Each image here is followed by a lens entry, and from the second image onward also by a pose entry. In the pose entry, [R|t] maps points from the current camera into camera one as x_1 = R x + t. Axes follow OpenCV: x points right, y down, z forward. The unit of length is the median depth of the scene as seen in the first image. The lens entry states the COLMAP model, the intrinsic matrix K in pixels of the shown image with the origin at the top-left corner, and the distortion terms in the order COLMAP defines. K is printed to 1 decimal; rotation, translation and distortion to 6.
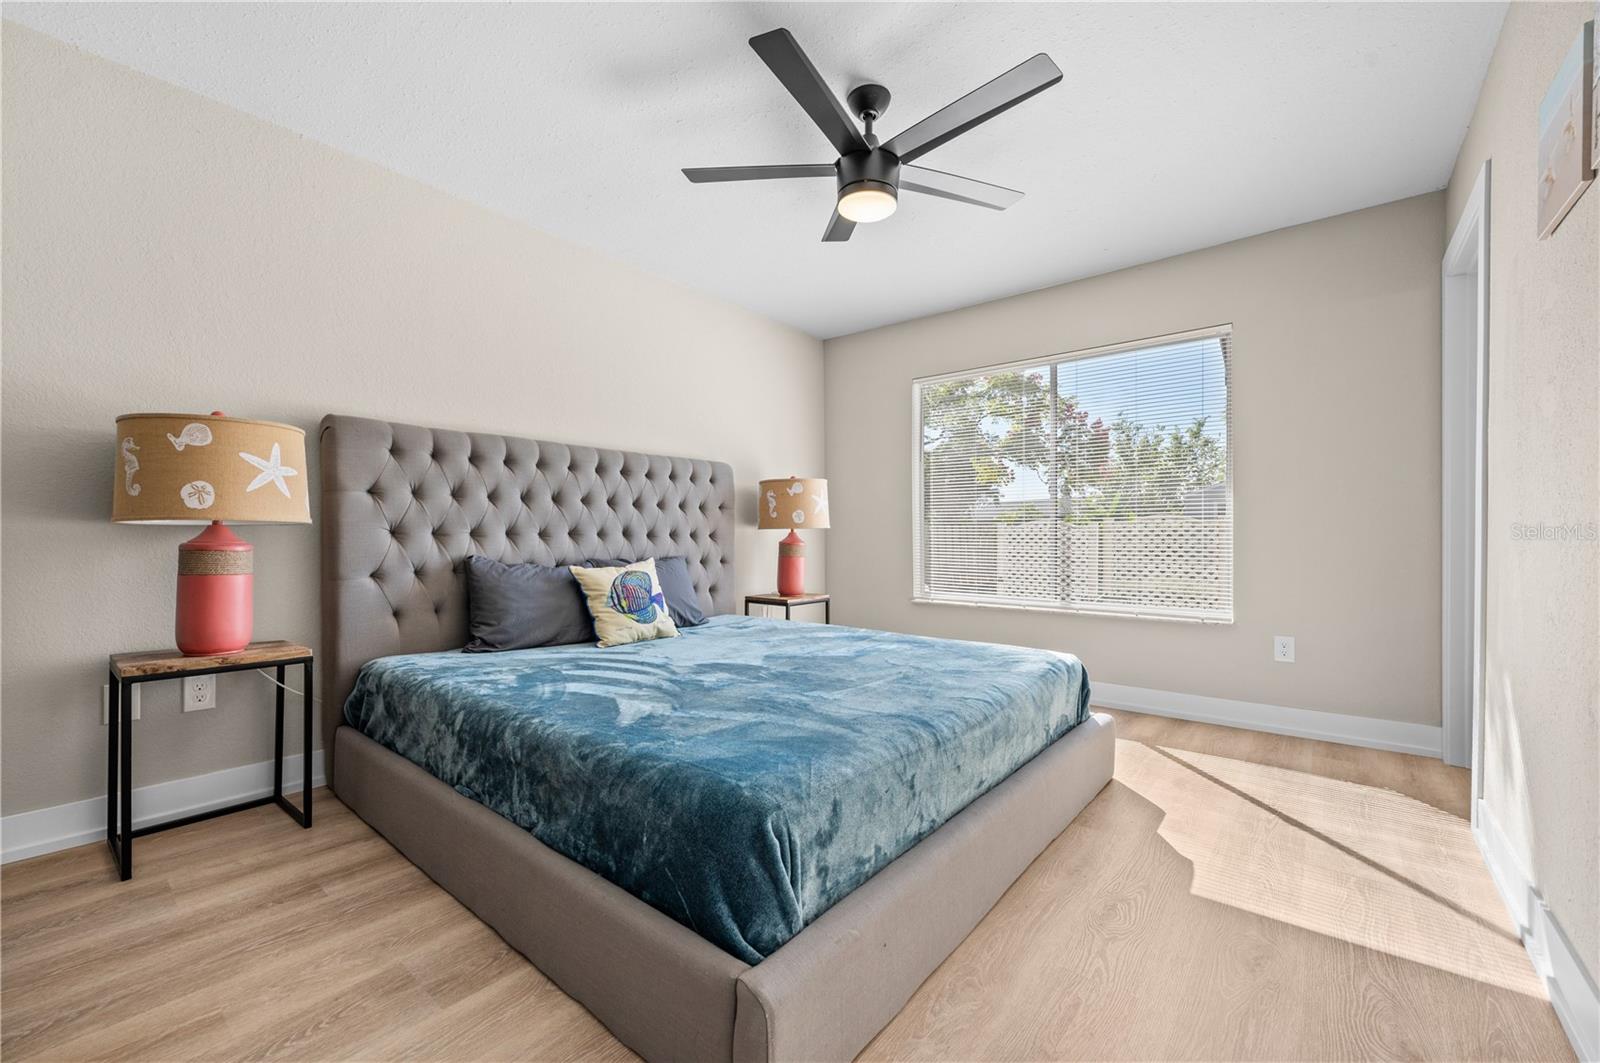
lens RADIAL K [[633.6, 0, 803.9], [0, 633.6, 535.2], [0, 0, 1]] dist [0.001053, 0.000063]
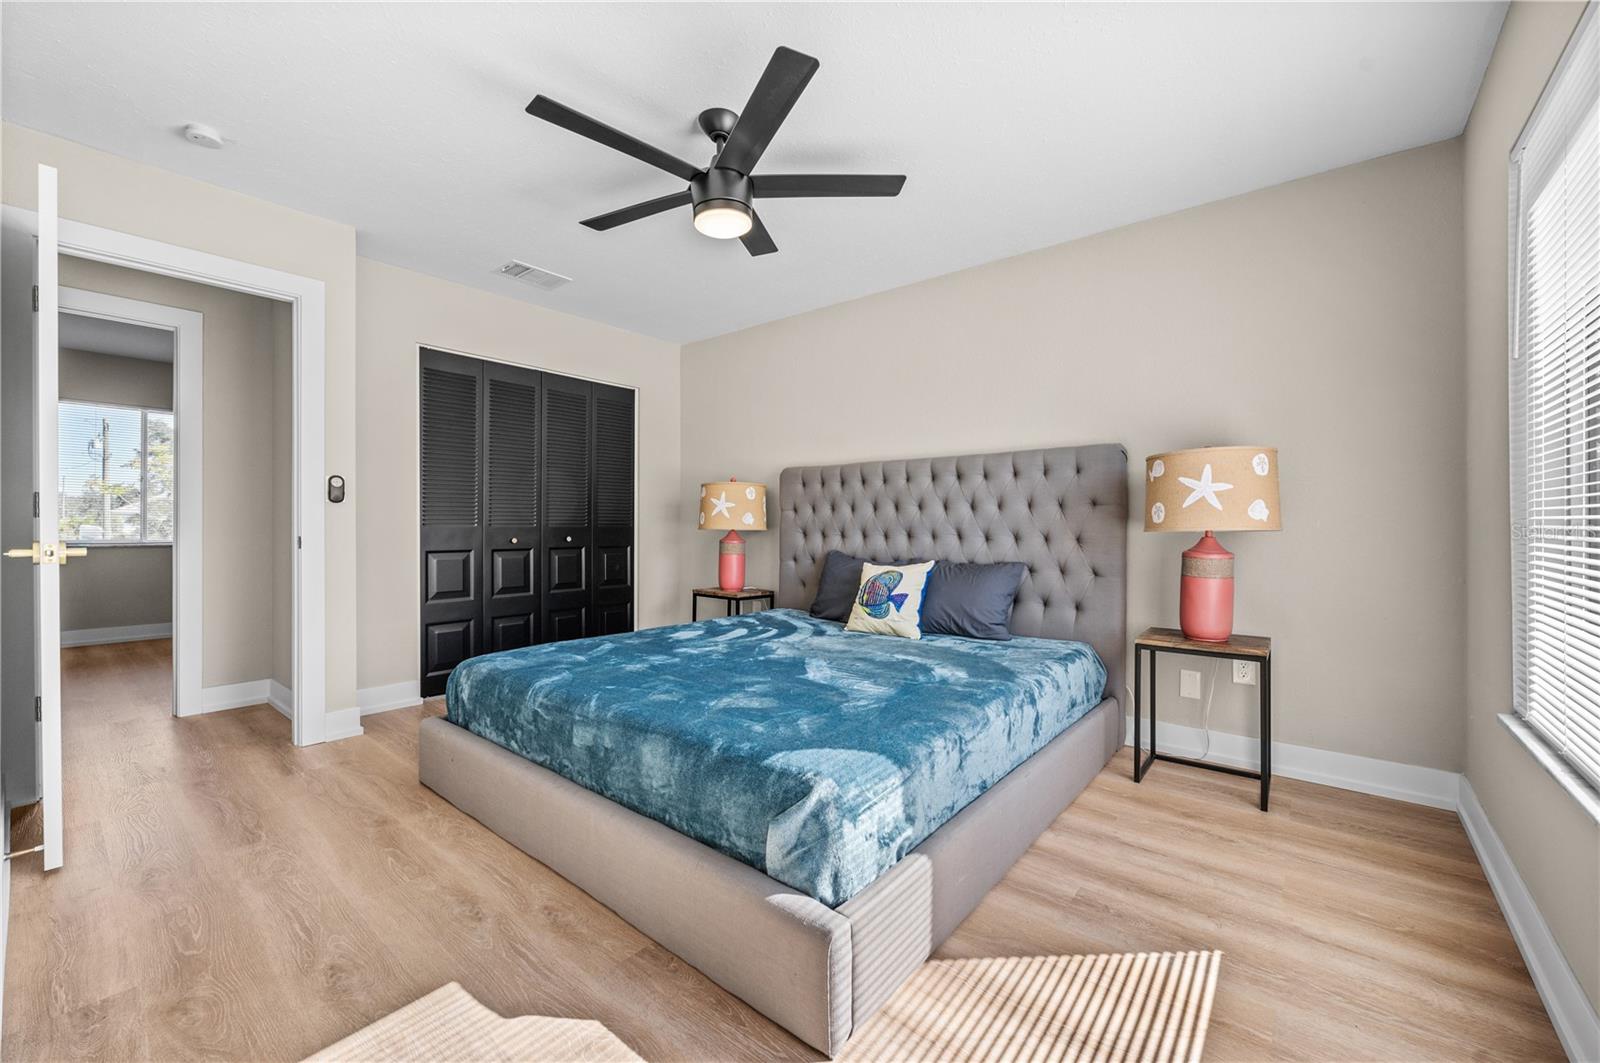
lens RADIAL K [[633.6, 0, 803.9], [0, 633.6, 535.2], [0, 0, 1]] dist [0.001053, 0.000063]
pose [[0.002948, 0.014441, -0.999891, 0.845689], [0.001457, 0.999895, 0.014445, -0.021745], [0.999995, -0.001499, 0.002926, 0.858933]]
